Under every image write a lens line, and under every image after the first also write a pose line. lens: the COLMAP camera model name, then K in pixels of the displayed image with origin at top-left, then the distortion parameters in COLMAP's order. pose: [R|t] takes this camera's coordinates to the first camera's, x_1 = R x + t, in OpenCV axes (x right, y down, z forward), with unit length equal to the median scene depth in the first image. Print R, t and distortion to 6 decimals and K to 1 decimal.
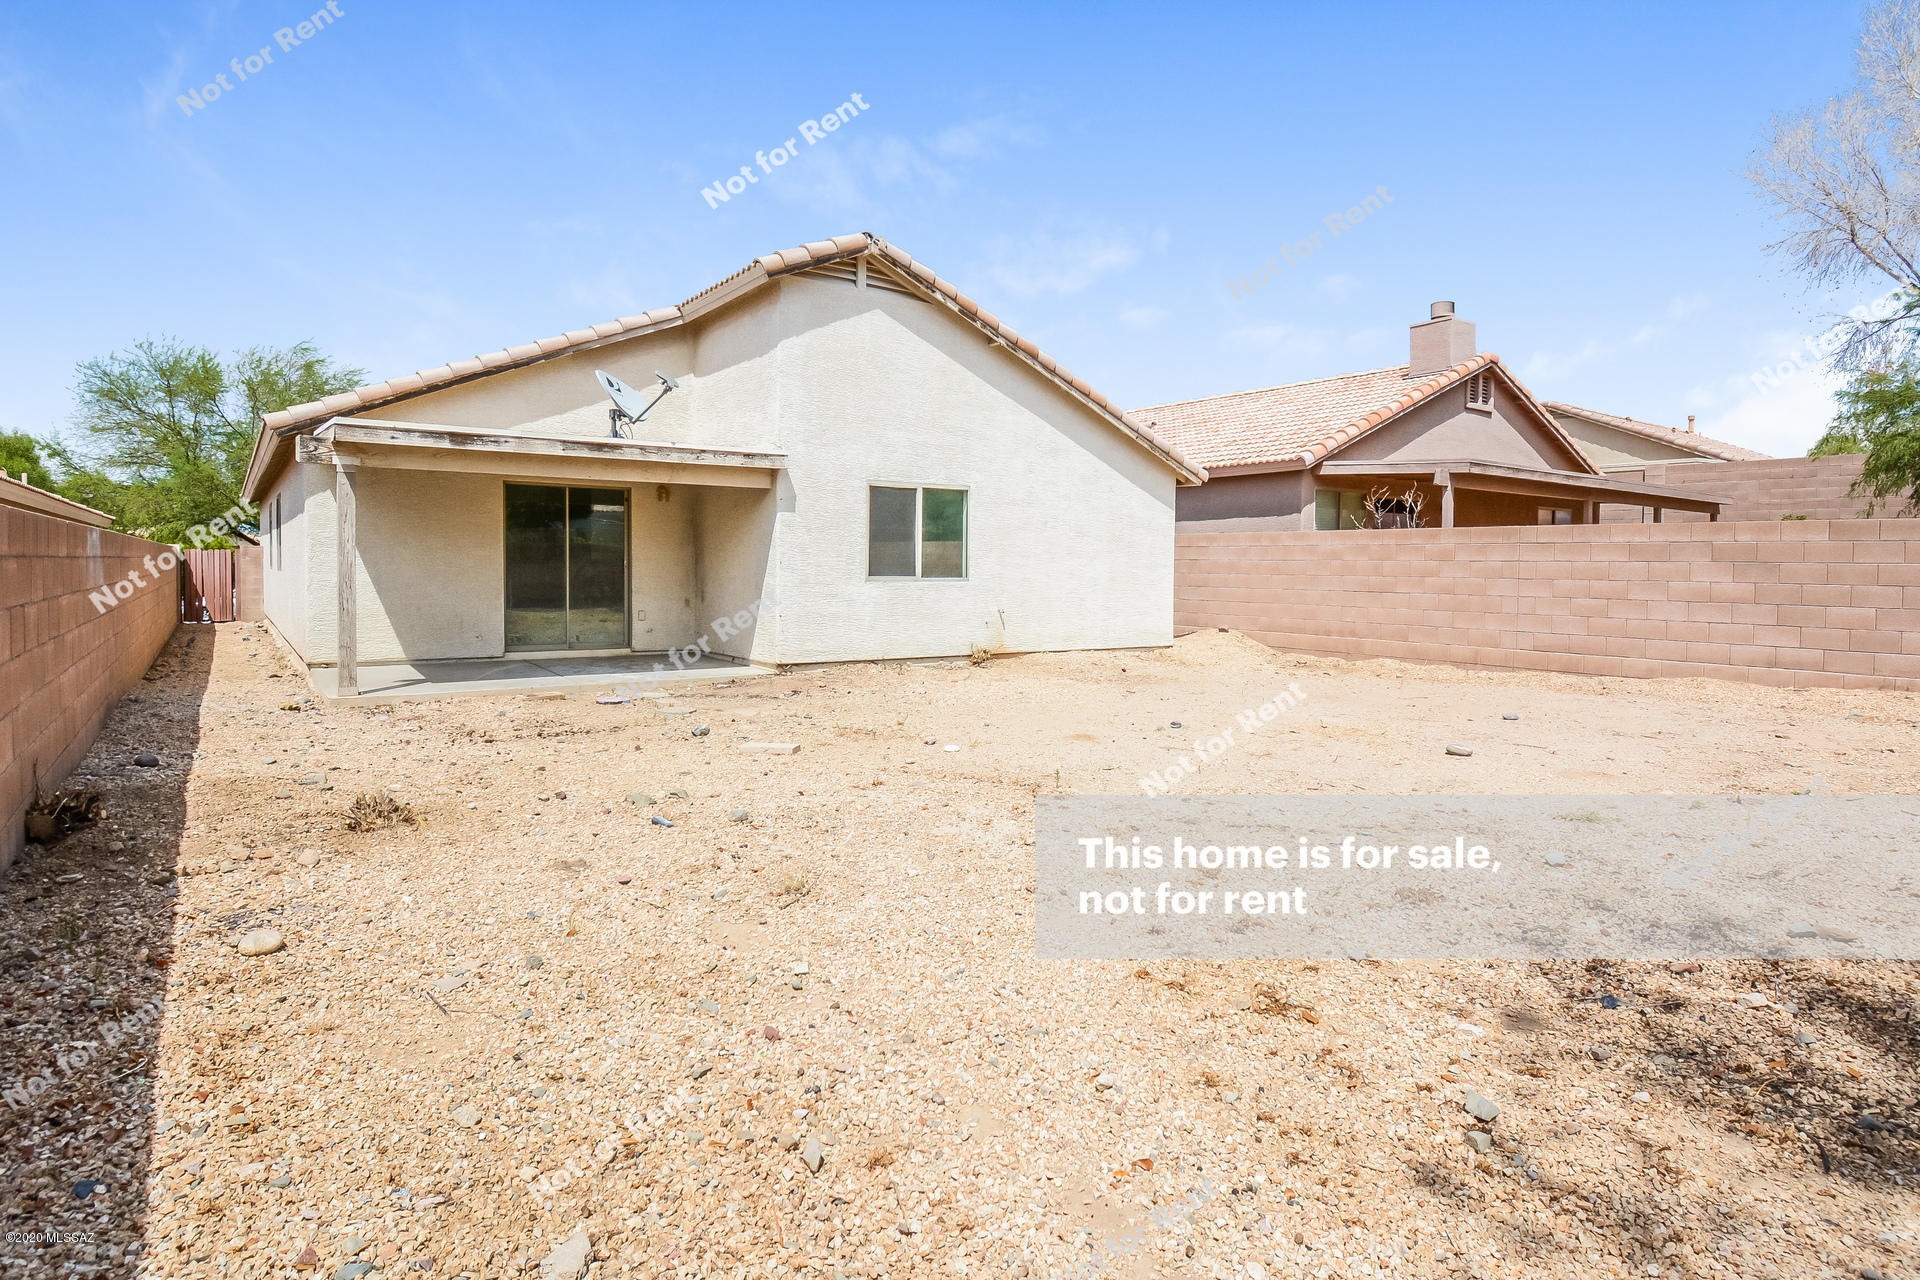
lens RADIAL K [[1041.2, 0, 960.0], [0, 1041.2, 640.0], [0, 0, 1]] dist [-0.000506, -0.000014]
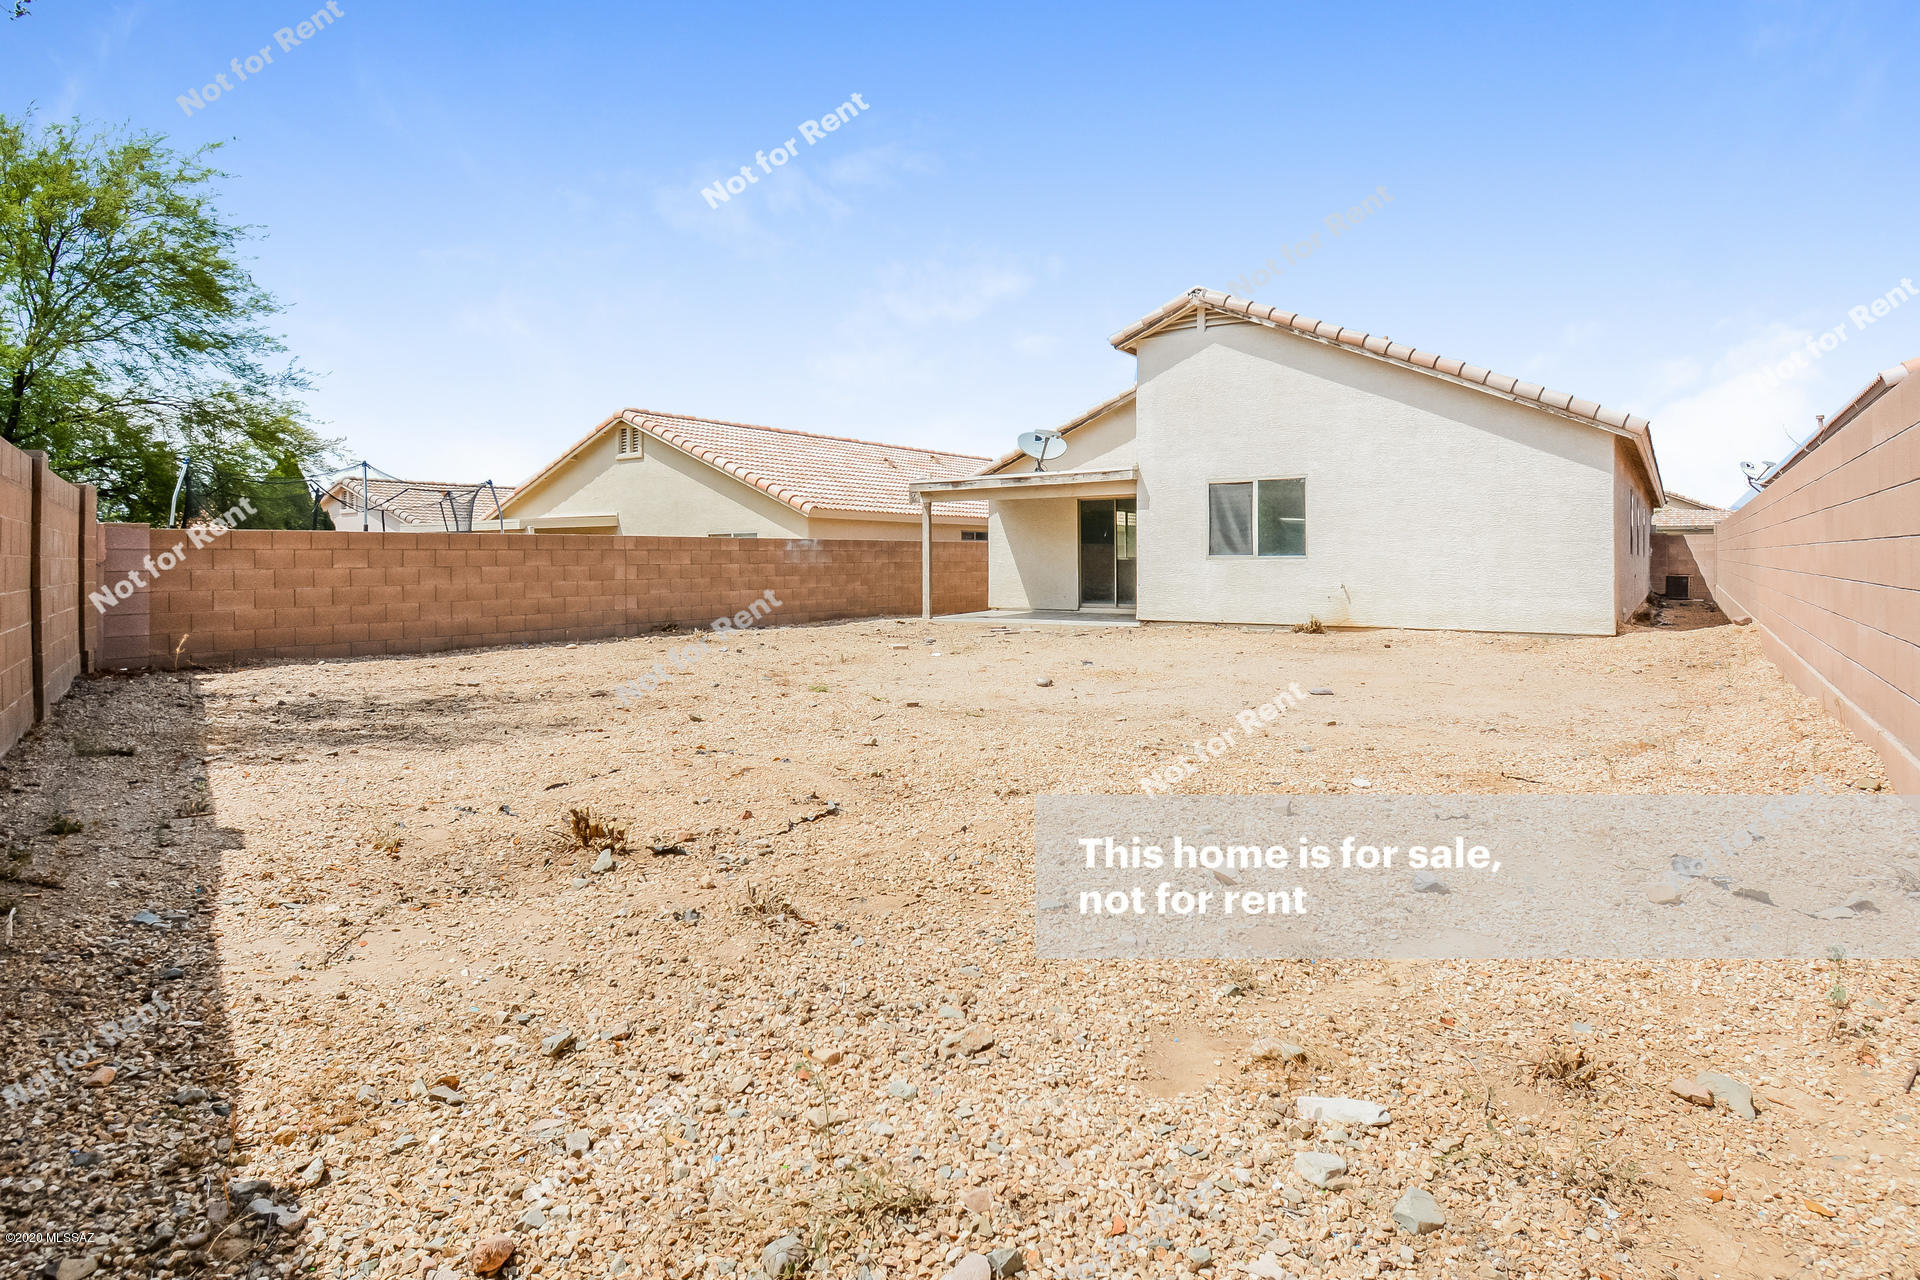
lens RADIAL K [[1041.2, 0, 960.0], [0, 1041.2, 640.0], [0, 0, 1]] dist [-0.000506, -0.000014]
pose [[0.346597, 0.060597, -0.936055, 1.001724], [-0.057688, 0.997399, 0.043208, 0.003510], [0.936239, 0.039023, 0.349191, 0.282075]]
